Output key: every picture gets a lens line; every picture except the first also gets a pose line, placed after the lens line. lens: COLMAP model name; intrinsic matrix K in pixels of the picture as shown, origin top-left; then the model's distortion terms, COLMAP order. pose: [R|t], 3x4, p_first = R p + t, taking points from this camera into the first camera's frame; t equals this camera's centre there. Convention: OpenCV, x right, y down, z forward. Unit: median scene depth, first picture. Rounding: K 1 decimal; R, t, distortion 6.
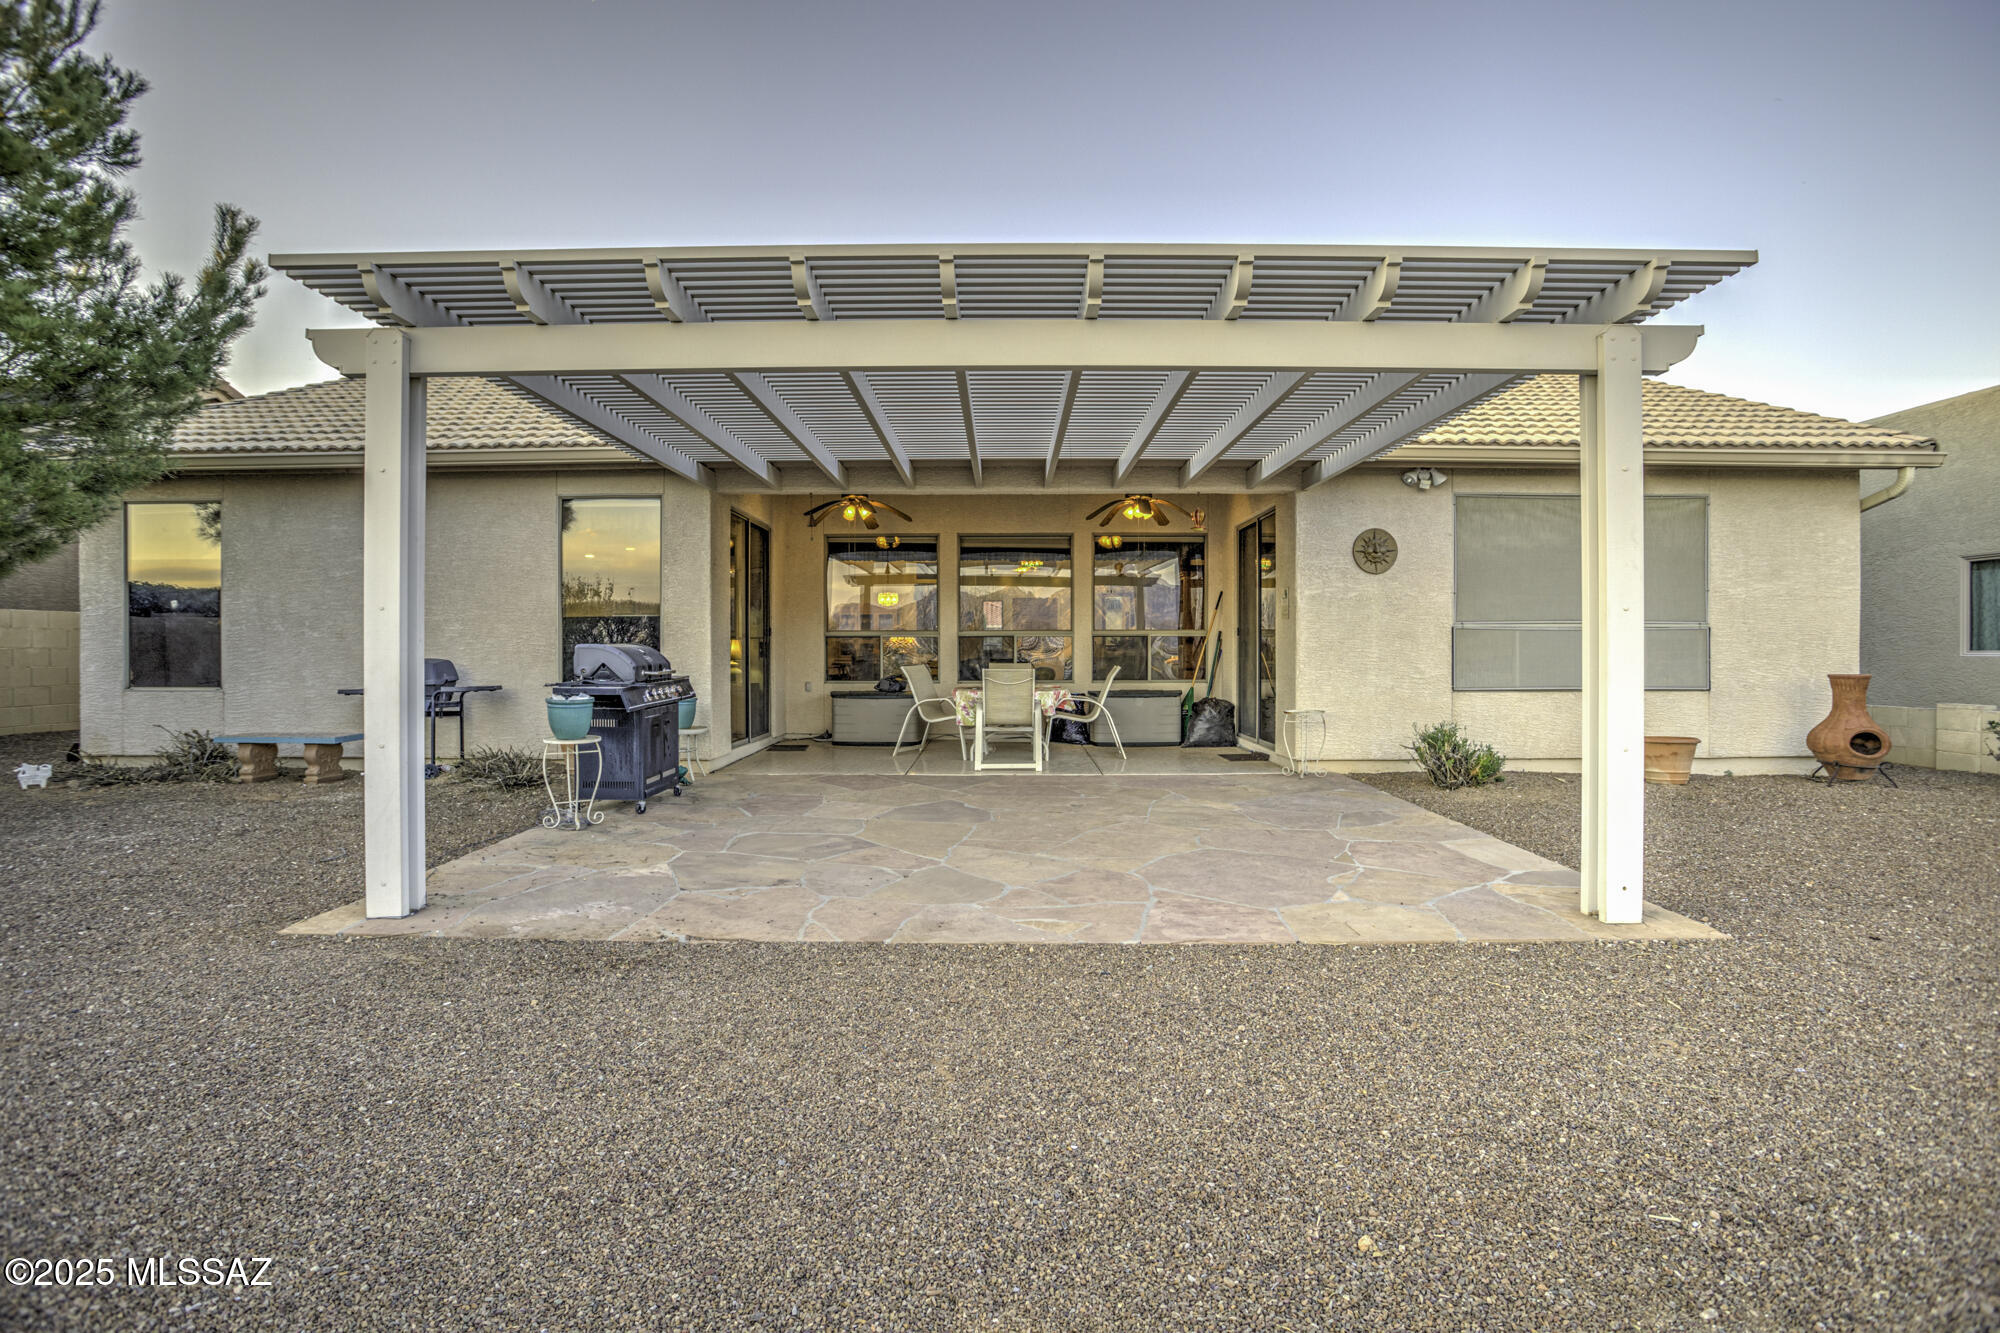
lens RADIAL K [[995.0, 0, 1000.1], [0, 995.0, 653.7], [0, 0, 1]] dist [-0.064263, 0.000223]
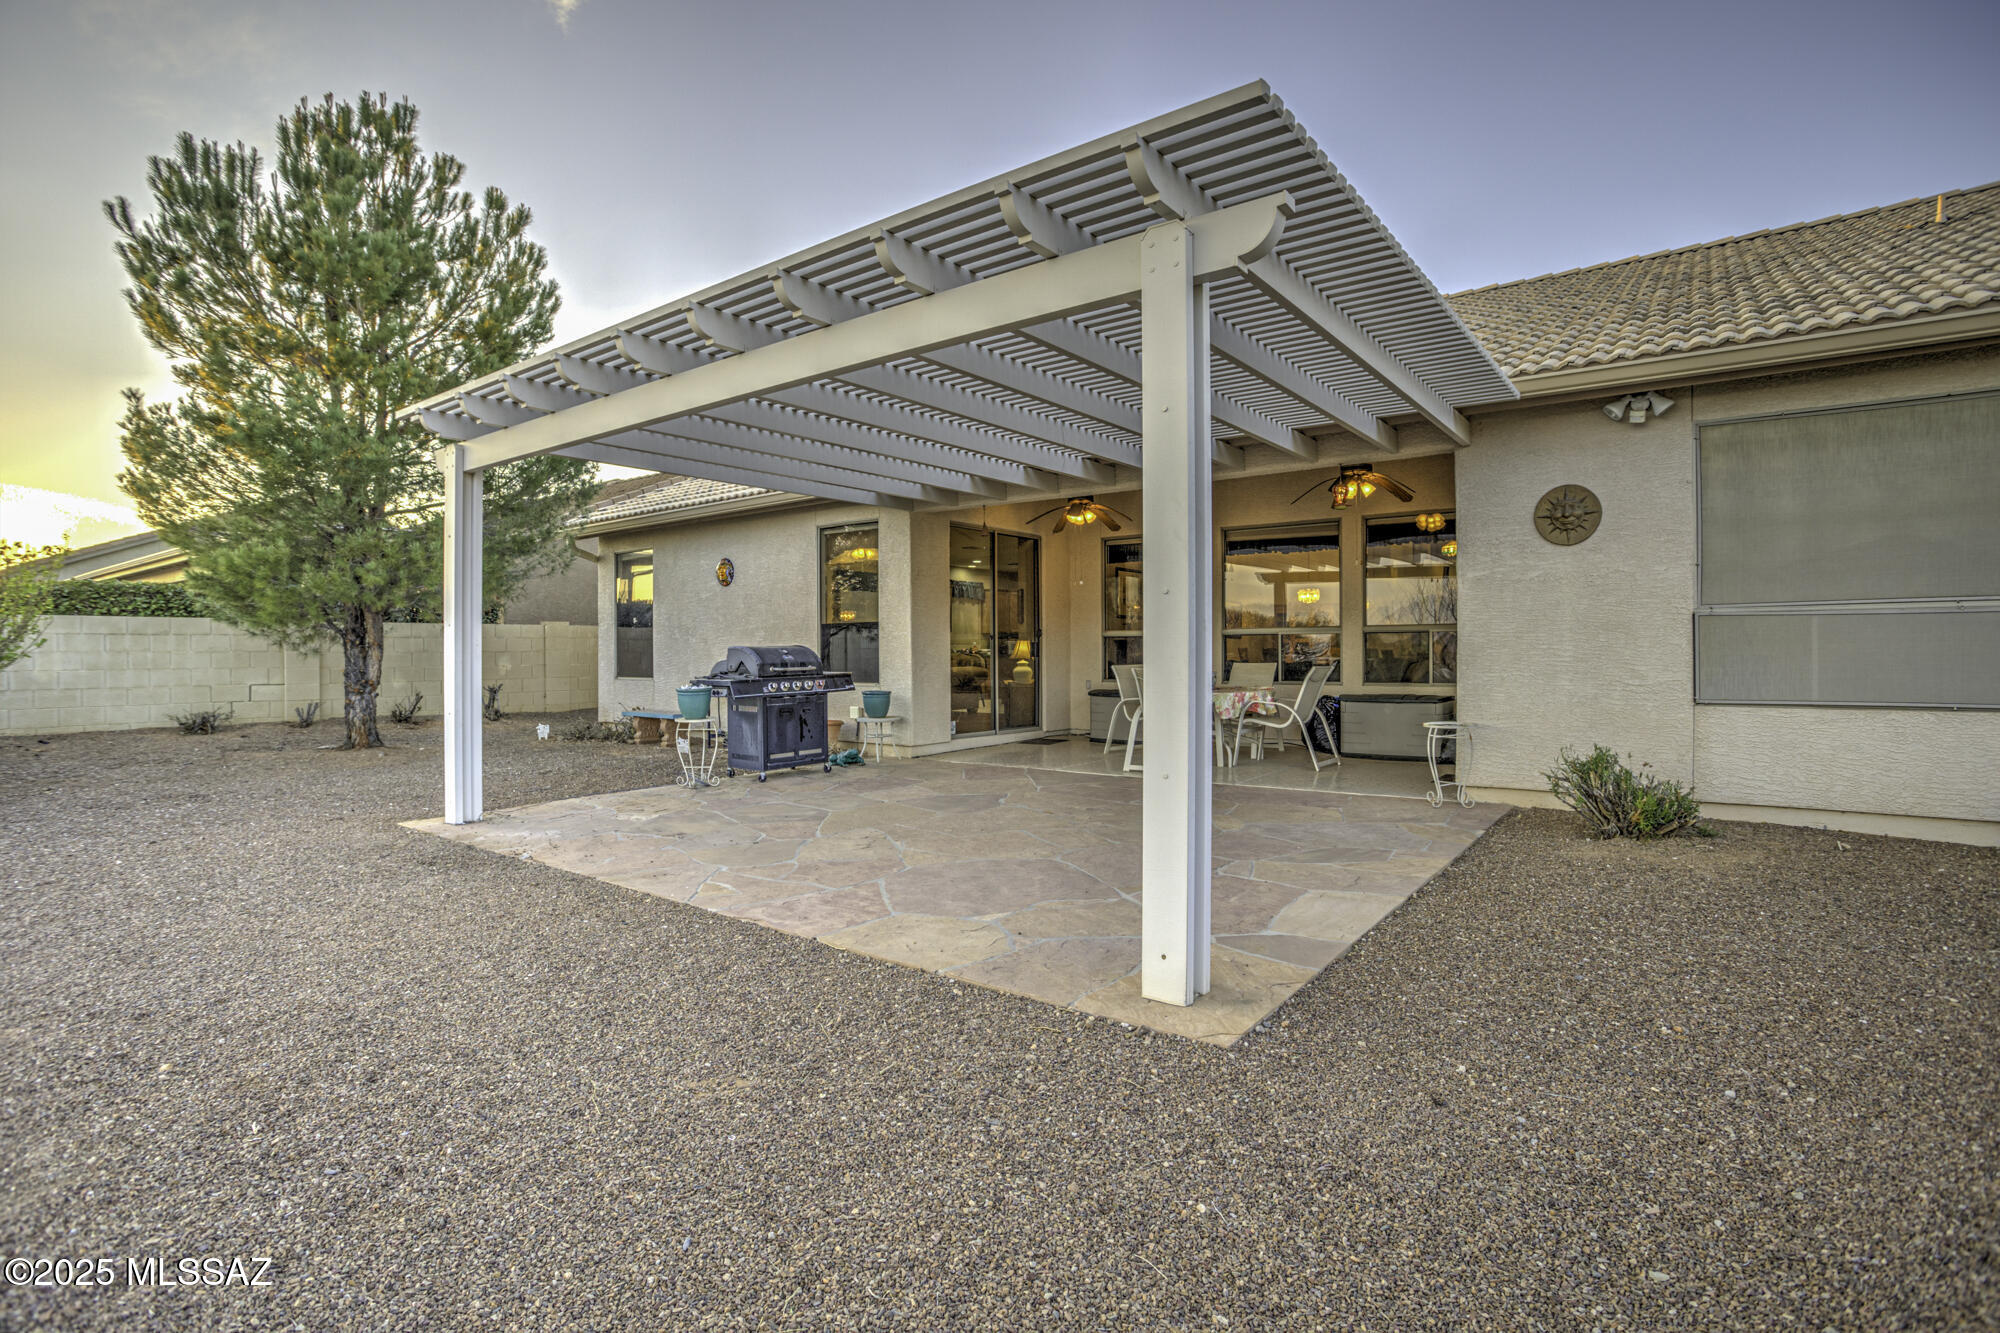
lens RADIAL K [[987.8, 0, 991.9], [0, 987.8, 664.1], [0, 0, 1]] dist [-0.072570, 0.038355]
pose [[0.792995, 0.004095, -0.609214, 0.481537], [0.002198, 0.999952, 0.009583, 0.001735], [0.609224, -0.008939, 0.792948, 0.145269]]
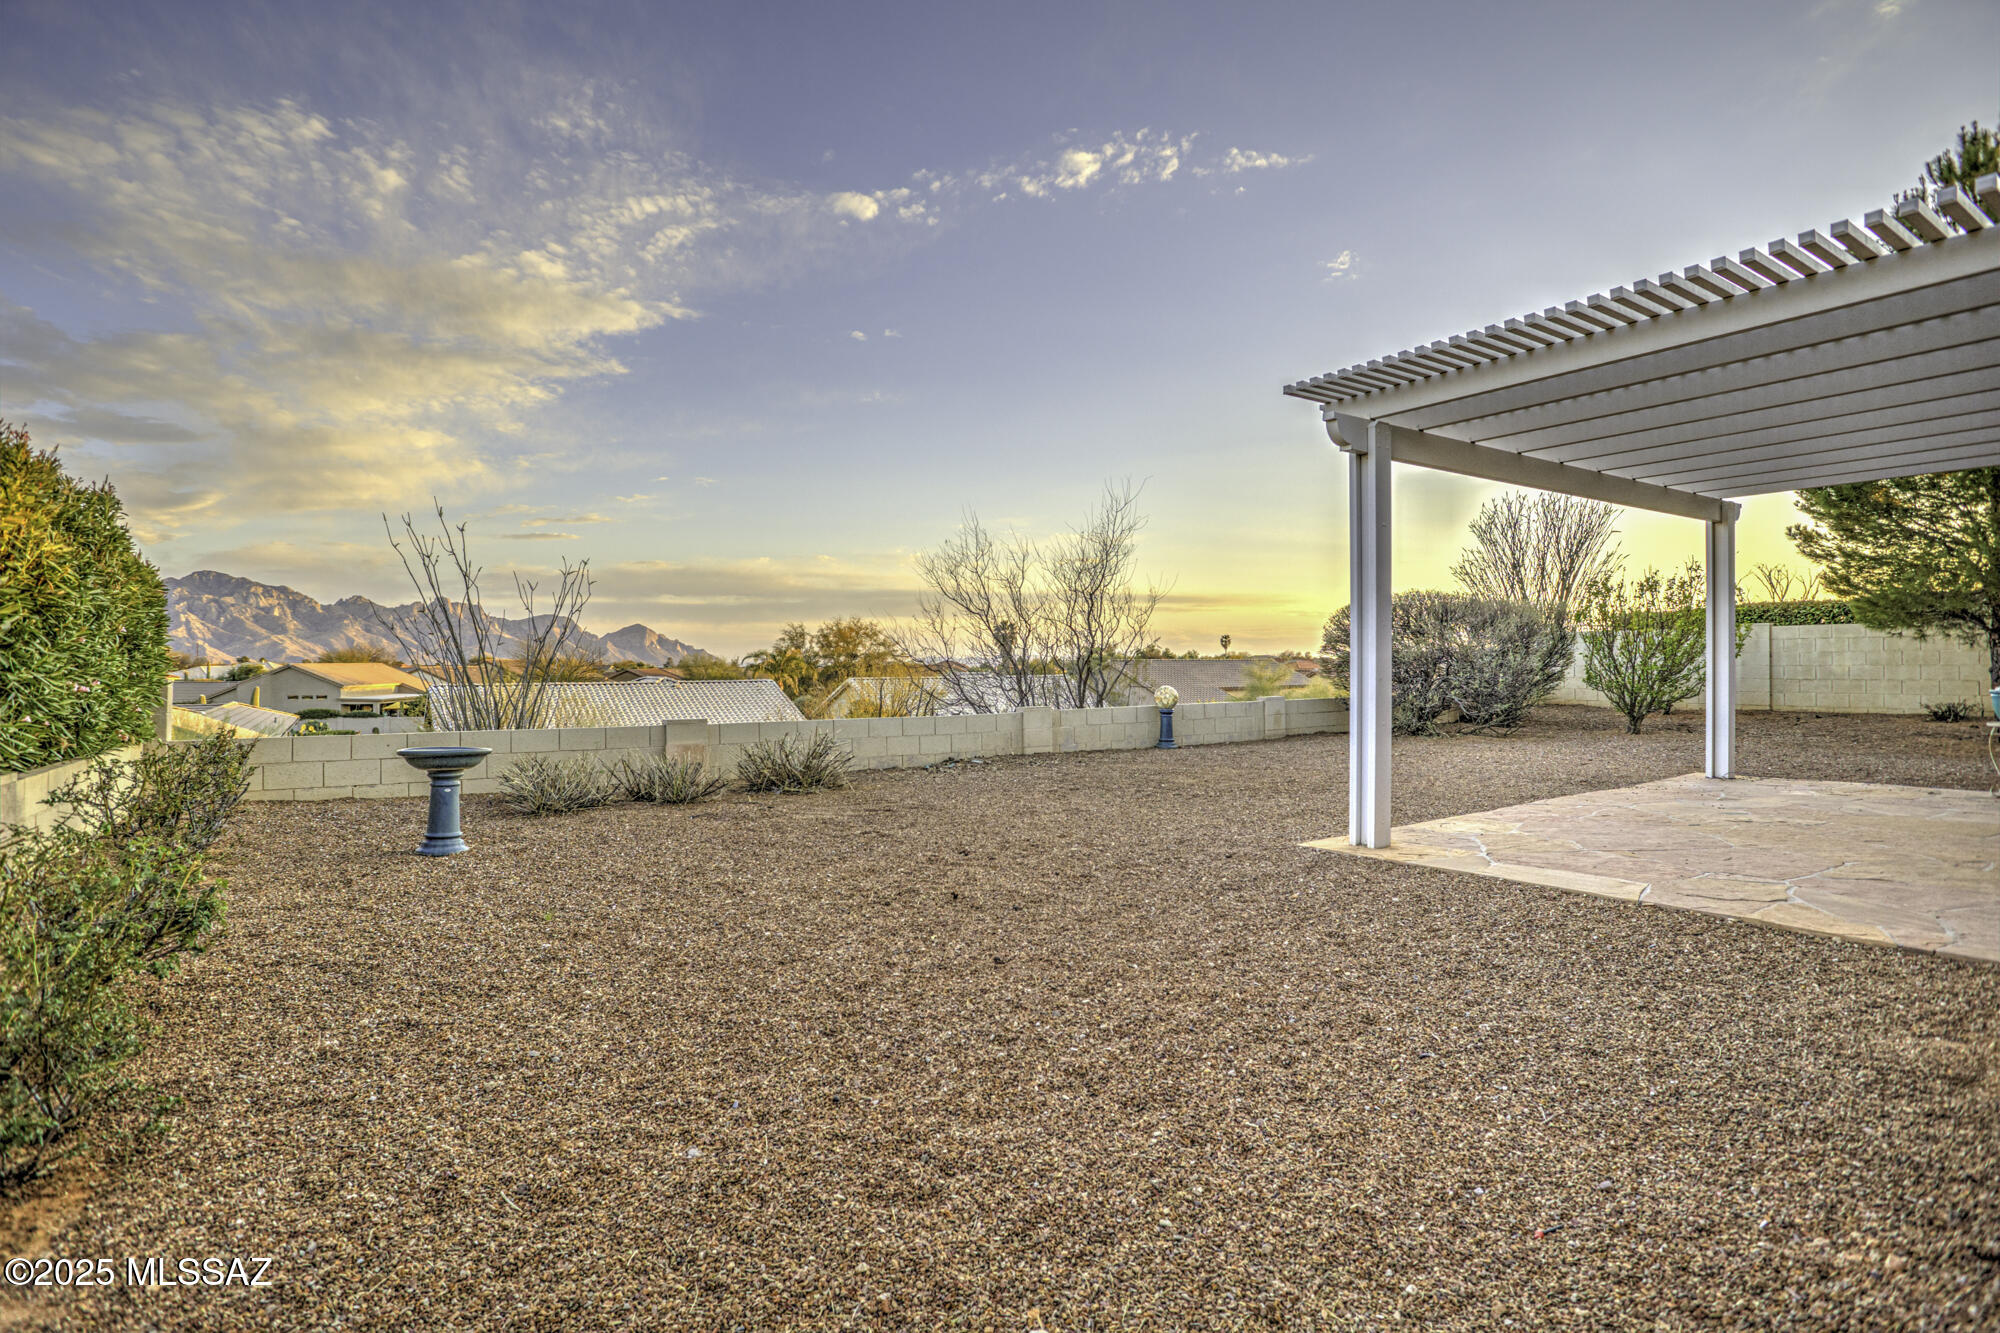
lens RADIAL K [[987.8, 0, 991.9], [0, 987.8, 664.1], [0, 0, 1]] dist [-0.072570, 0.038355]
pose [[-0.837599, 0.007835, -0.546230, 0.898321], [0.006712, 0.999969, 0.004052, 0.000320], [0.546245, -0.000272, -0.837626, 0.929820]]
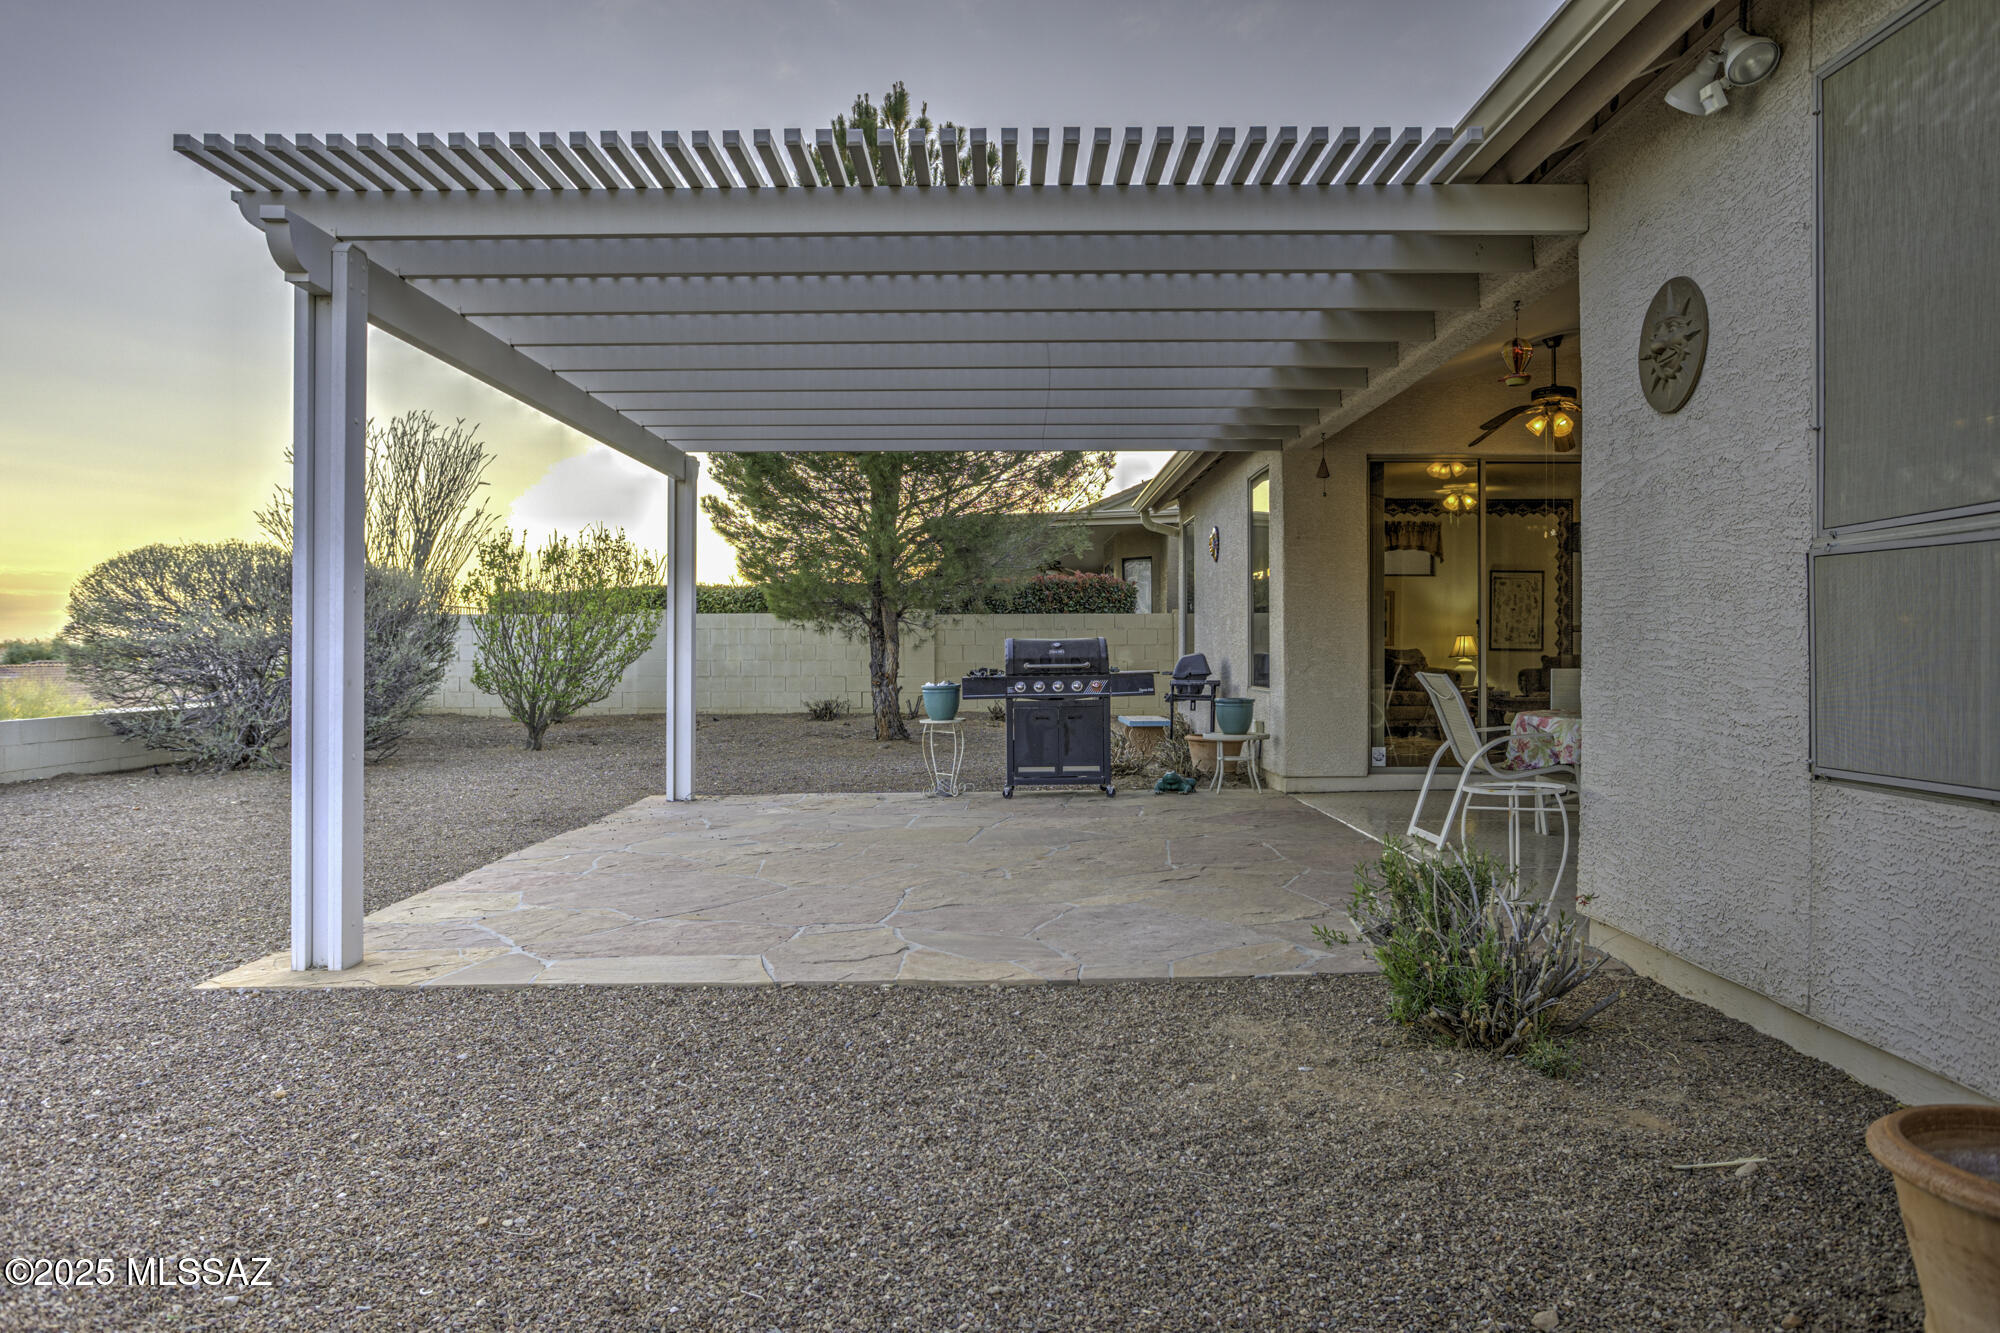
lens RADIAL K [[1373.2, 0, 995.4], [0, 1373.2, 653.3], [0, 0, 1]] dist [-0.036463, 0.046029]
pose [[-0.005430, 0.002617, -0.999982, 0.857418], [-0.001602, 0.999995, 0.002626, 0.002029], [0.999984, 0.001617, -0.005425, 0.765065]]
